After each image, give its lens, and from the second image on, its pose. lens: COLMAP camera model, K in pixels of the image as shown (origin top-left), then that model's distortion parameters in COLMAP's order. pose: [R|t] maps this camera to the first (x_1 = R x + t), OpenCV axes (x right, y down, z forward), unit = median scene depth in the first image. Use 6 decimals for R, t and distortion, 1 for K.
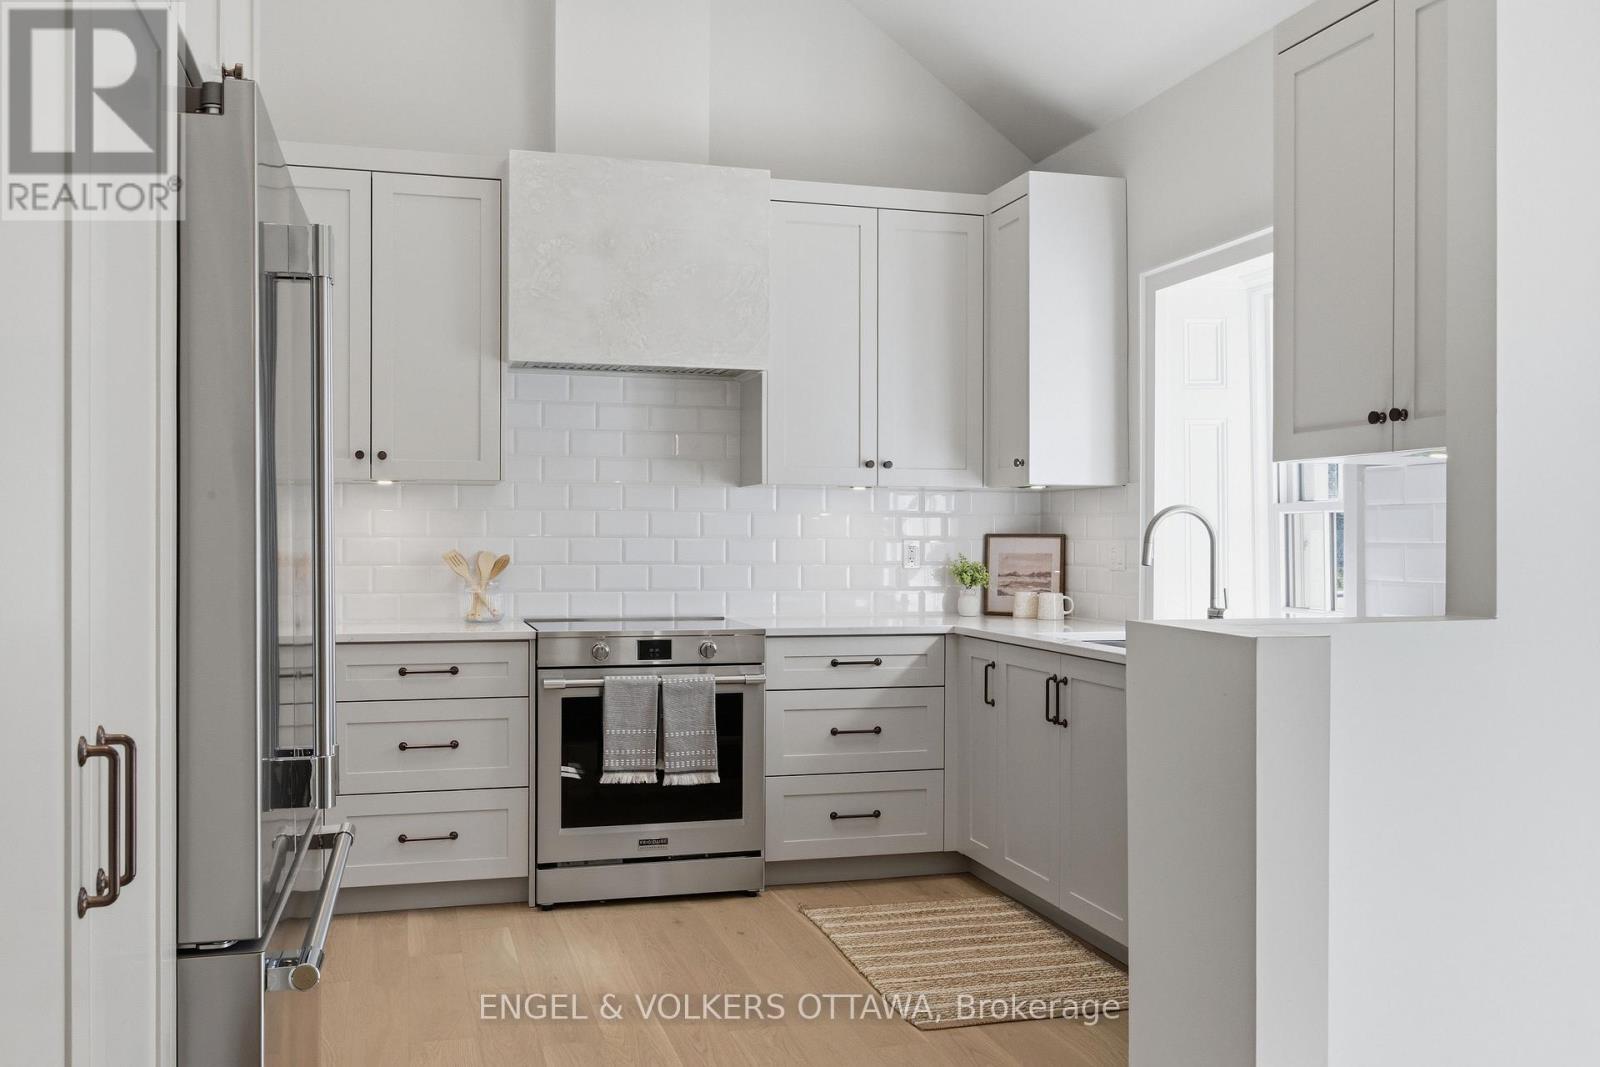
lens RADIAL K [[1425.4, 0, 800.0], [0, 1425.4, 533.5], [0, 0, 1]] dist [-0.000489, 0.006953]
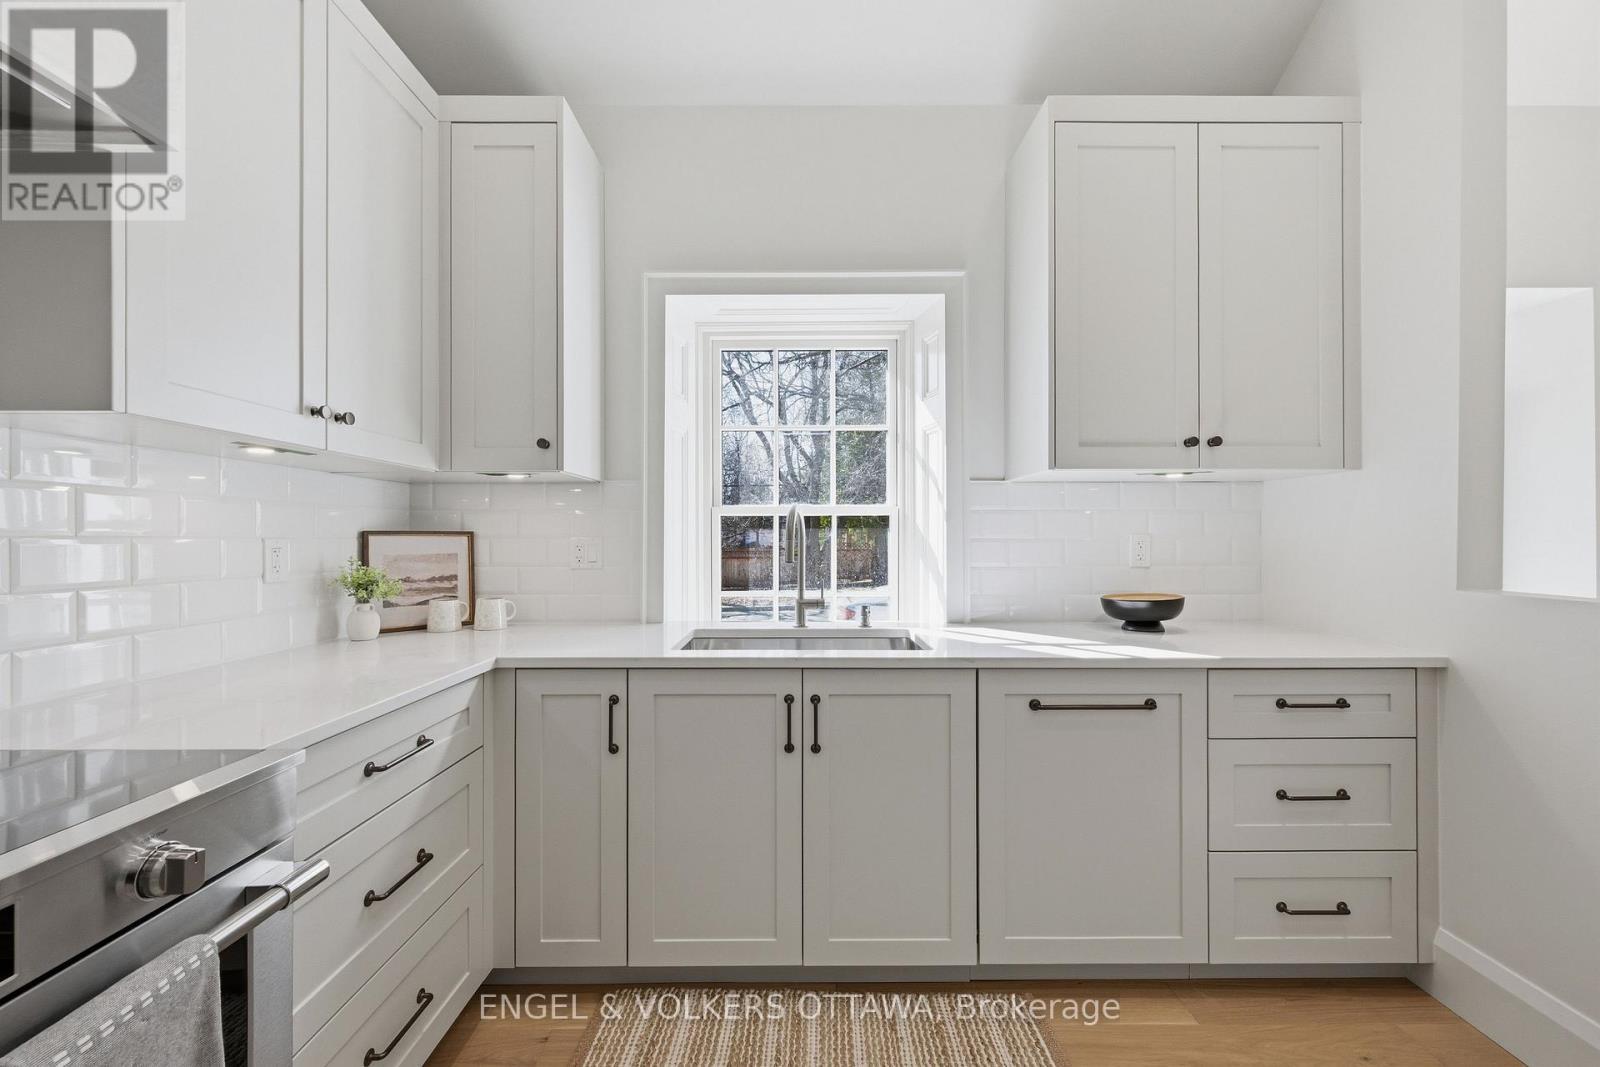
lens RADIAL K [[627.1, 0, 806.6], [0, 627.1, 534.1], [0, 0, 1]] dist [-0.000011, 0.000160]
pose [[0.268048, 0.000952, 0.963405, -0.161655], [-0.001033, 0.999999, -0.000700, 0.002452], [-0.963405, -0.000808, 0.268049, 0.795672]]
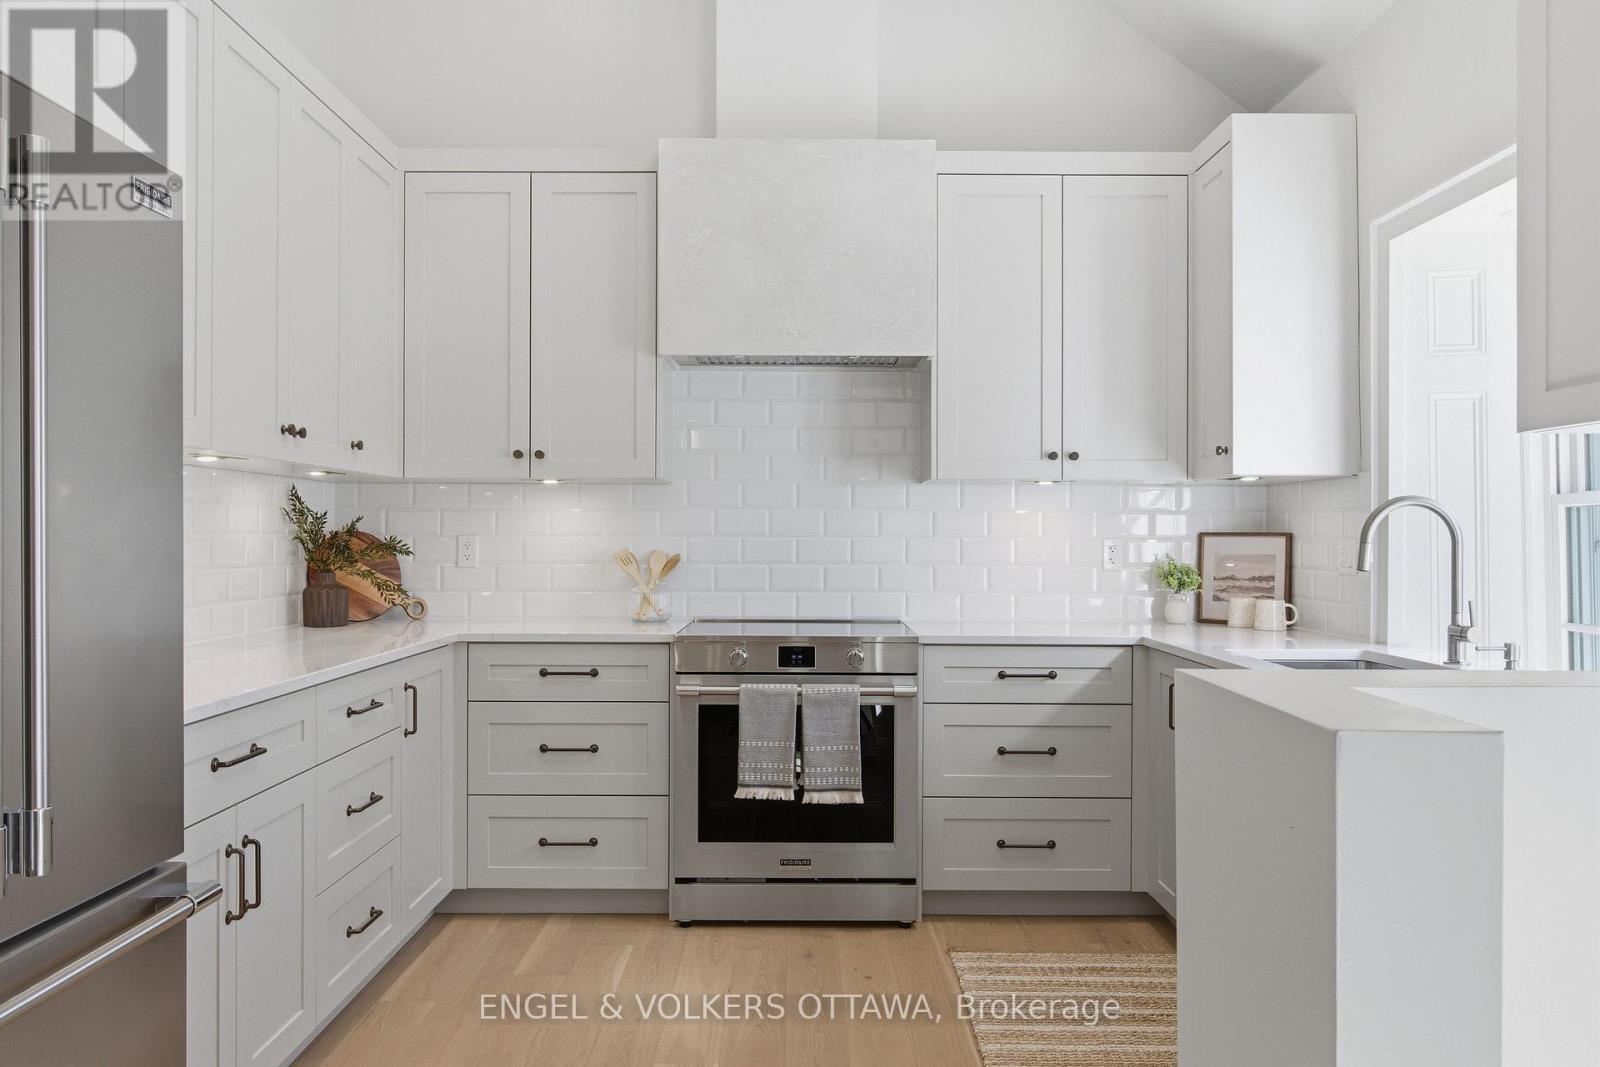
lens RADIAL K [[1207.7, 0, 792.6], [0, 1207.7, 530.0], [0, 0, 1]] dist [-0.001124, 0.000032]
pose [[0.961389, -0.001335, -0.275191, 0.109968], [0.000665, 0.999997, -0.002531, 0.000558], [0.275194, 0.002250, 0.961386, 0.230547]]
